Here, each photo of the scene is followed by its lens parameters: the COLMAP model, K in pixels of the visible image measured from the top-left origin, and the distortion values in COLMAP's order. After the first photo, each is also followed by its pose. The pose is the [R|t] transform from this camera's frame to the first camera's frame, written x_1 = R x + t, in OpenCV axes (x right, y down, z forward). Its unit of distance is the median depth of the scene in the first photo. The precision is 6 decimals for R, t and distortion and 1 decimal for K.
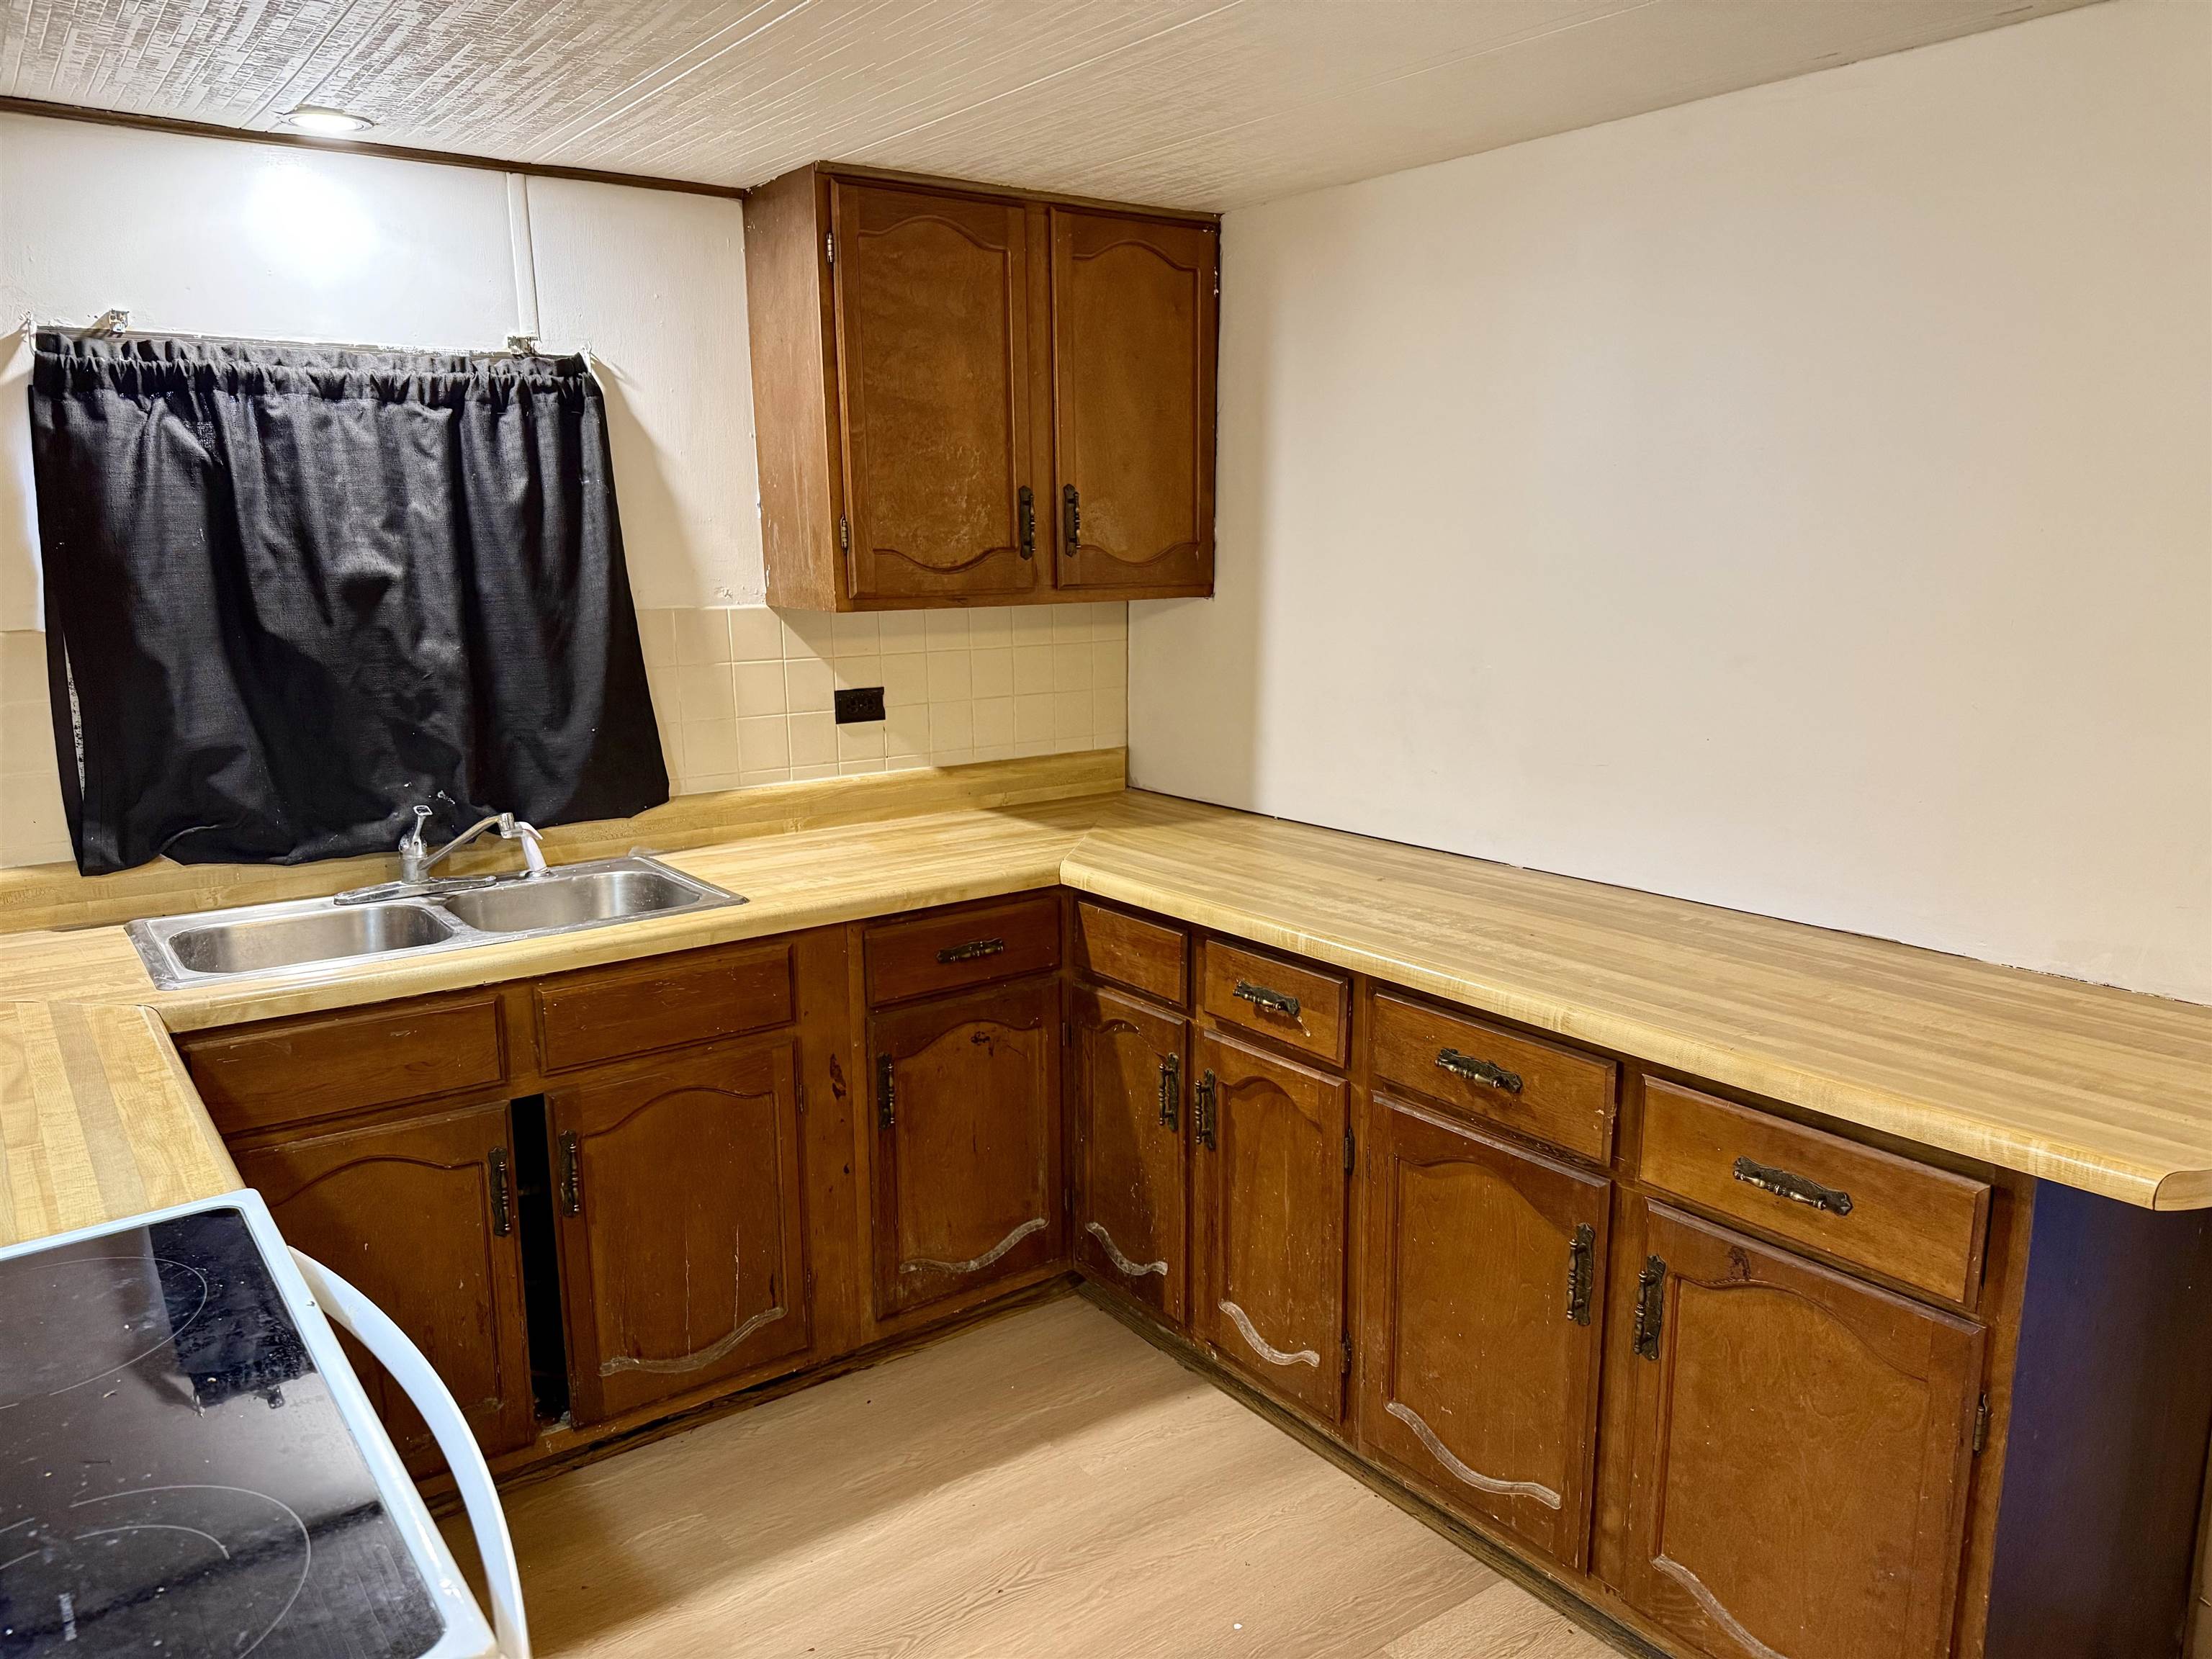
lens RADIAL K [[1557.3, 0, 1106.4], [0, 1557.3, 843.1], [0, 0, 1]] dist [0.050426, -0.058480]
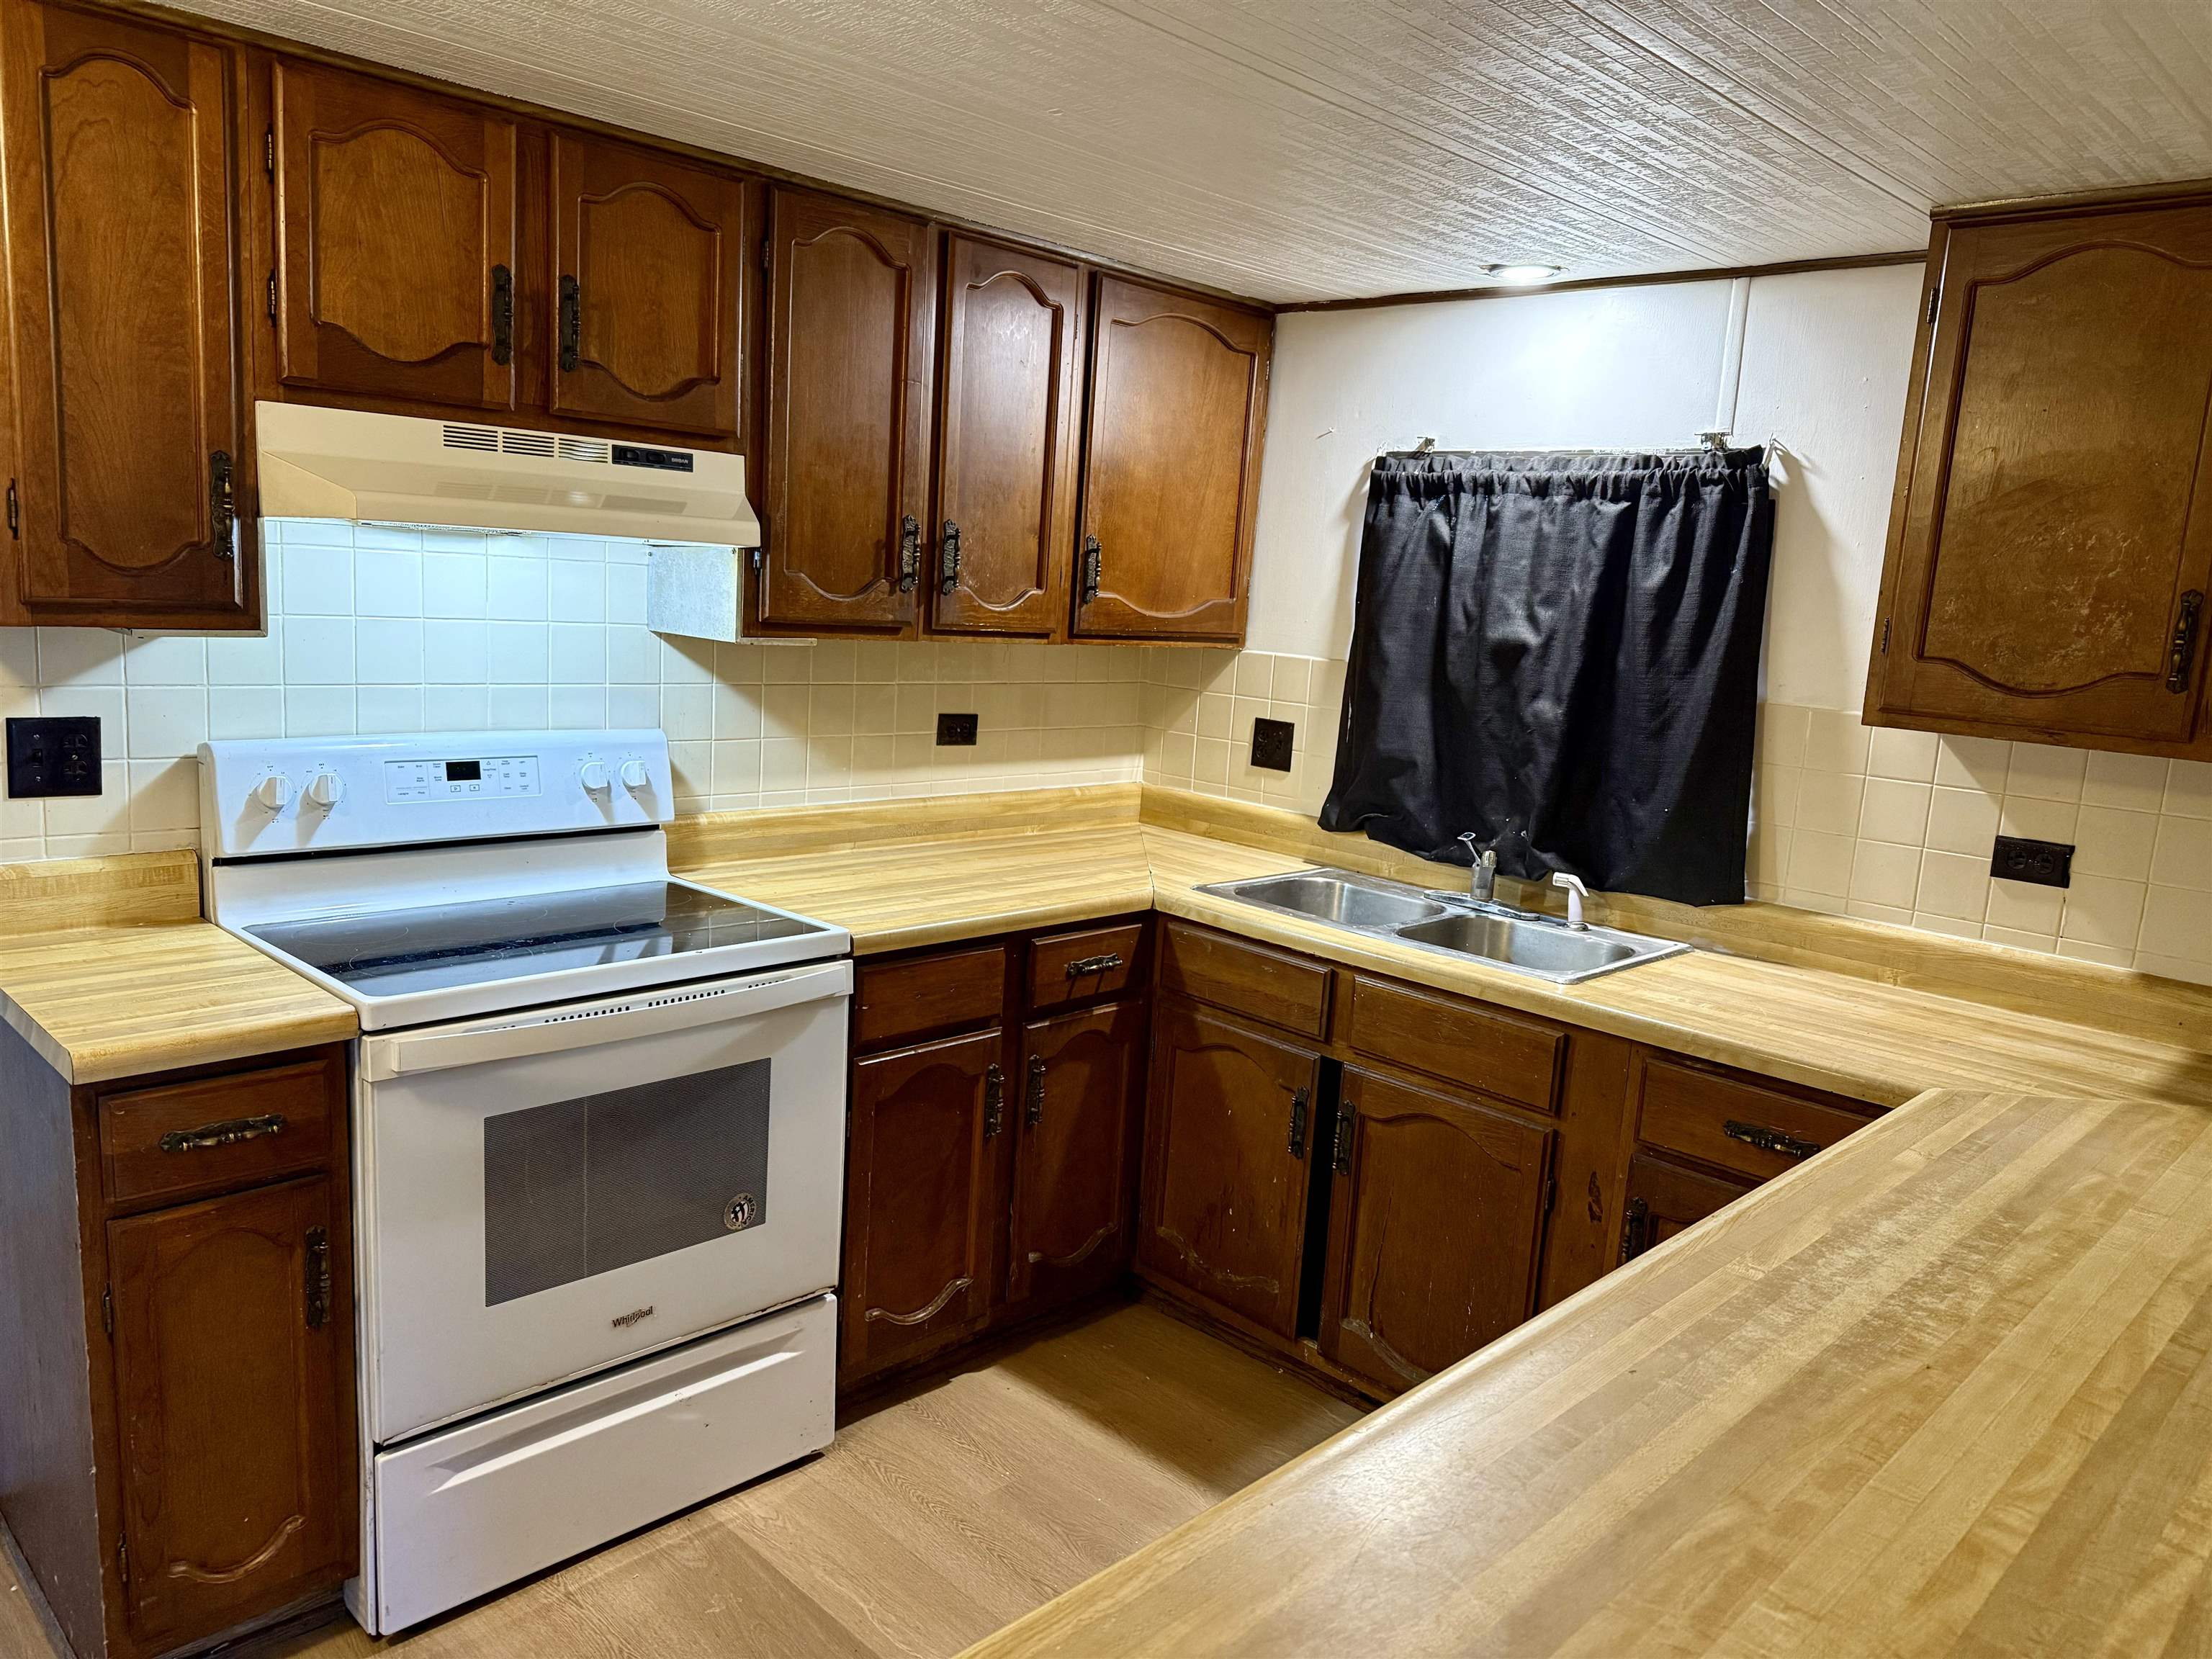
lens RADIAL K [[1557.3, 0, 1108.0], [0, 1557.3, 833.7], [0, 0, 1]] dist [0.050426, -0.058480]
pose [[0.161394, 0.183378, -0.969703, 0.655785], [-0.257122, 0.956463, 0.138079, -0.113581], [0.952806, 0.227047, 0.201518, 0.491010]]
